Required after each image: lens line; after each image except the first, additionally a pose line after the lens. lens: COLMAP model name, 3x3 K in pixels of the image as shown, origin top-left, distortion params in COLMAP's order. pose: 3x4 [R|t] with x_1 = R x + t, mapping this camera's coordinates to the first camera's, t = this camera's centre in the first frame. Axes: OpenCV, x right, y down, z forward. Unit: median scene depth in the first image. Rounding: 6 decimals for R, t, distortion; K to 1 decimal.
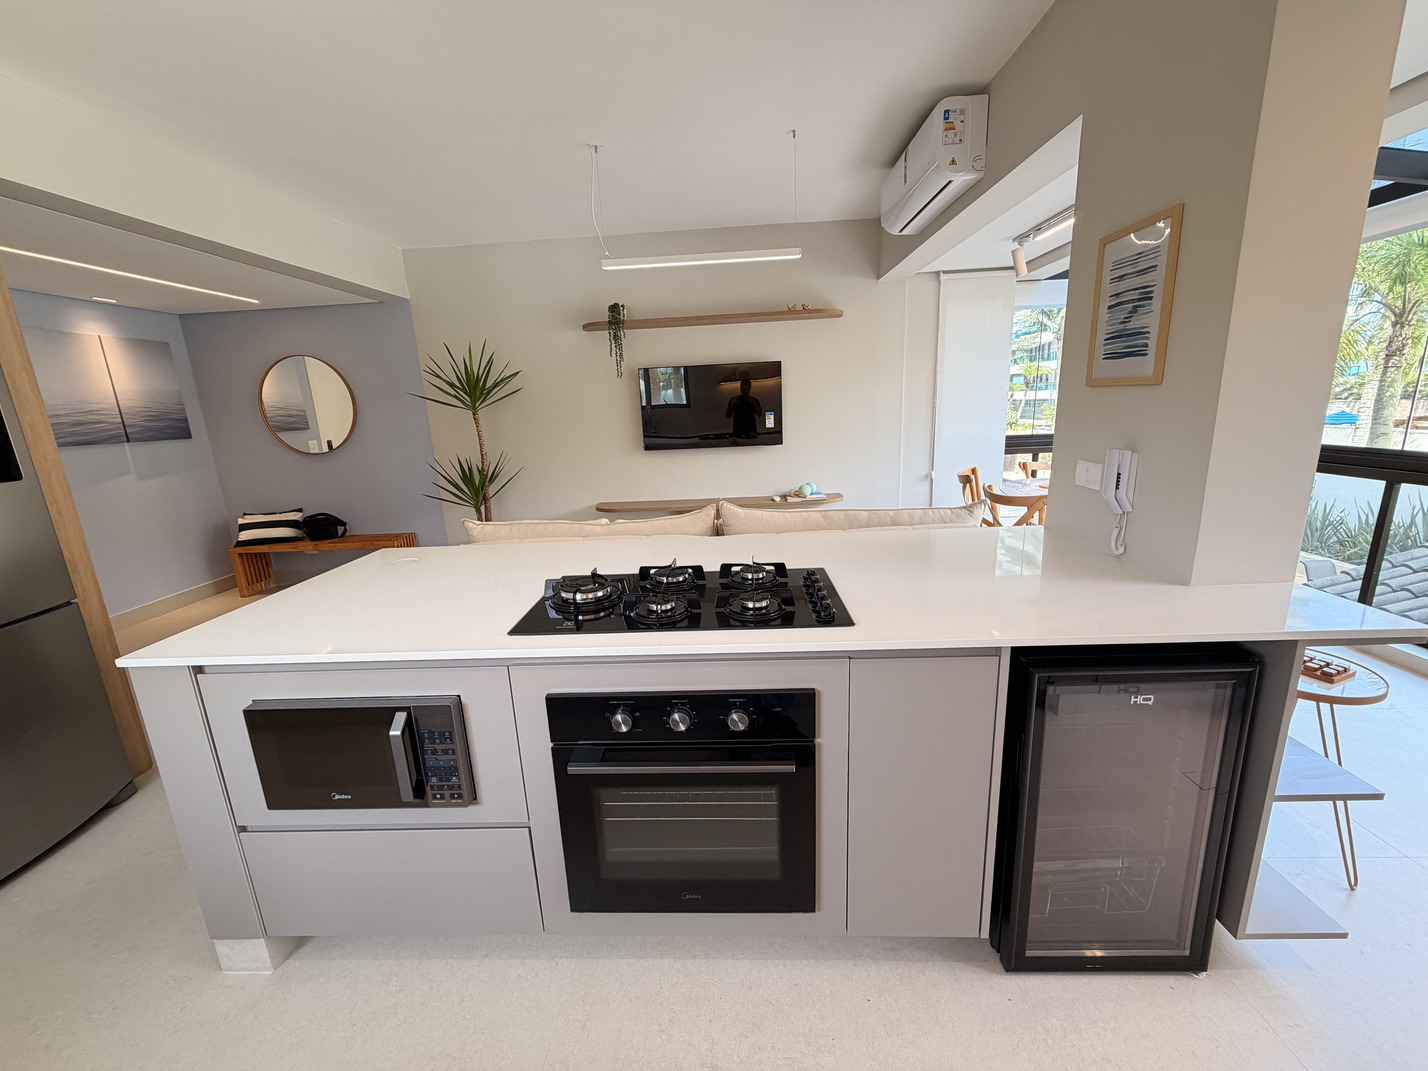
lens RADIAL K [[569.6, 0, 709.8], [0, 569.6, 536.7], [0, 0, 1]] dist [0.000058, 0.000134]
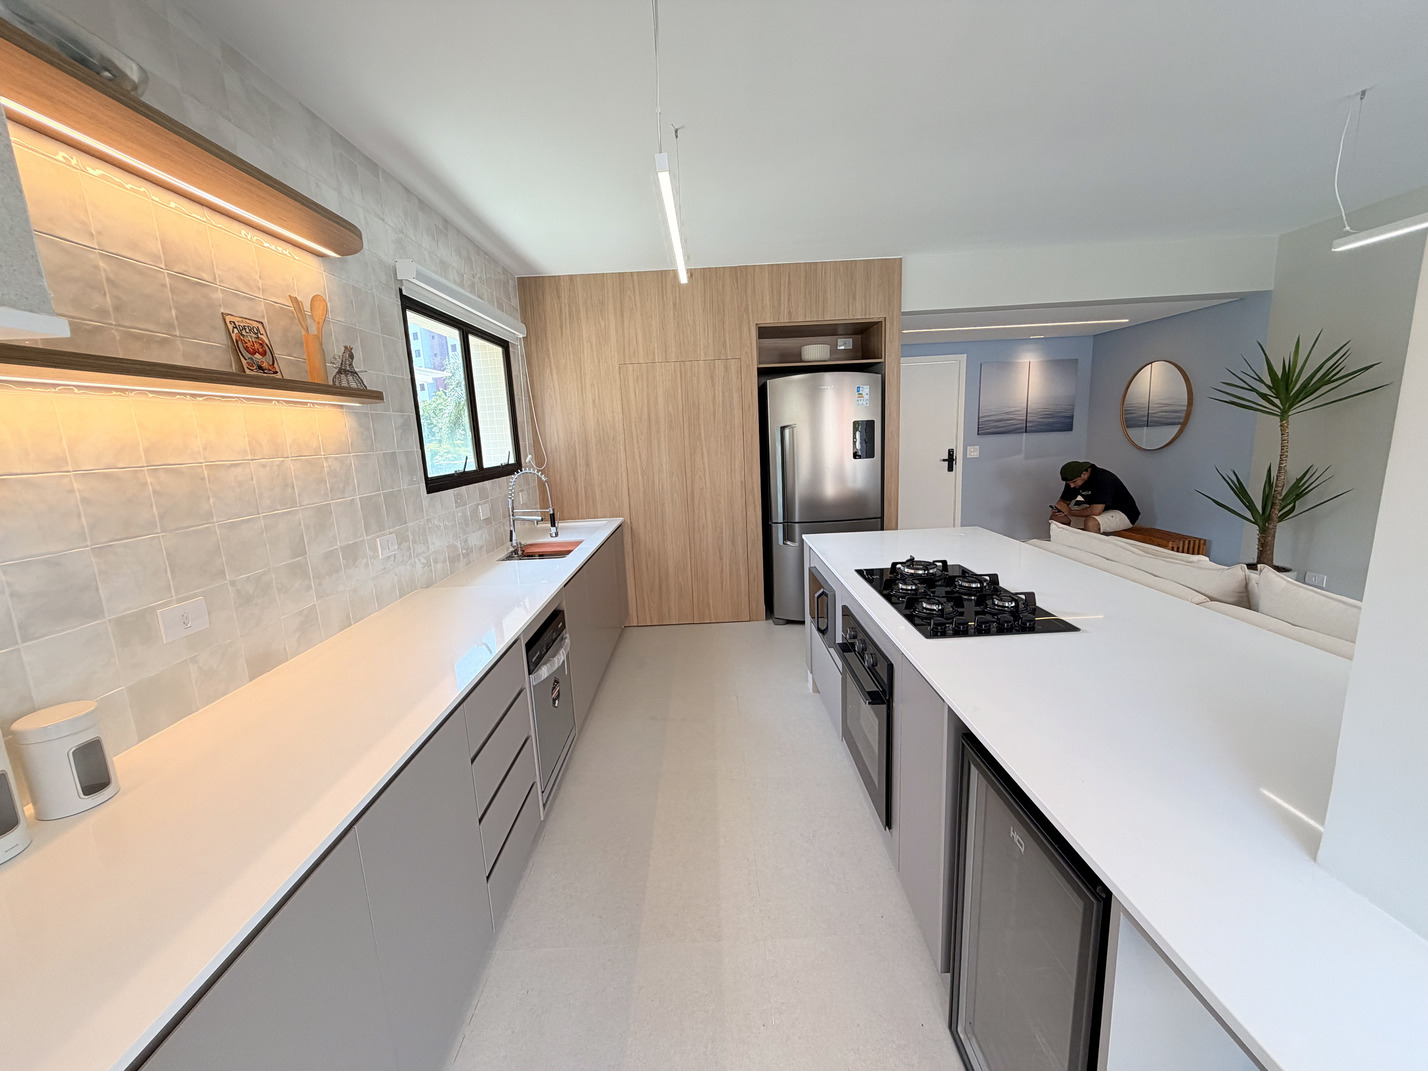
lens RADIAL K [[569.6, 0, 709.8], [0, 569.6, 536.7], [0, 0, 1]] dist [0.000058, 0.000134]
pose [[0.048204, 0.228905, -0.972255, 0.431226], [-0.184870, 0.958613, 0.216527, -0.075909], [0.981580, 0.169303, 0.088526, 0.112790]]
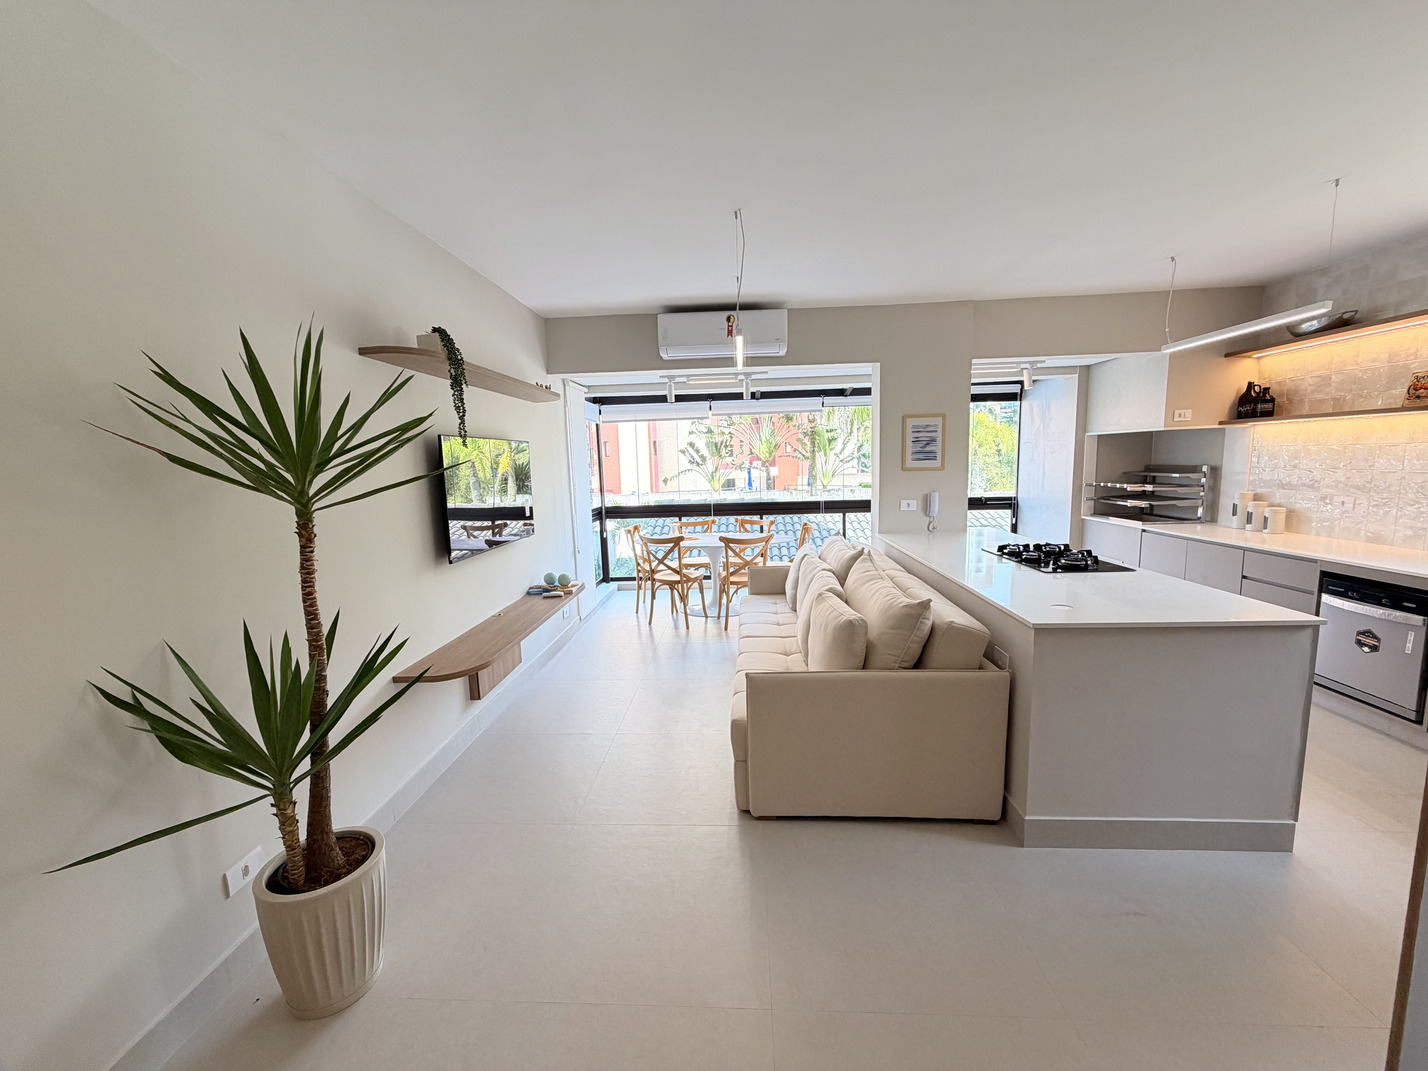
lens RADIAL K [[569.6, 0, 709.8], [0, 569.6, 536.7], [0, 0, 1]] dist [0.000058, 0.000134]
pose [[0.021973, -0.086667, 0.995995, -0.795228], [0.258716, 0.962793, 0.078070, -0.171007], [-0.965704, 0.255964, 0.043578, 0.763147]]
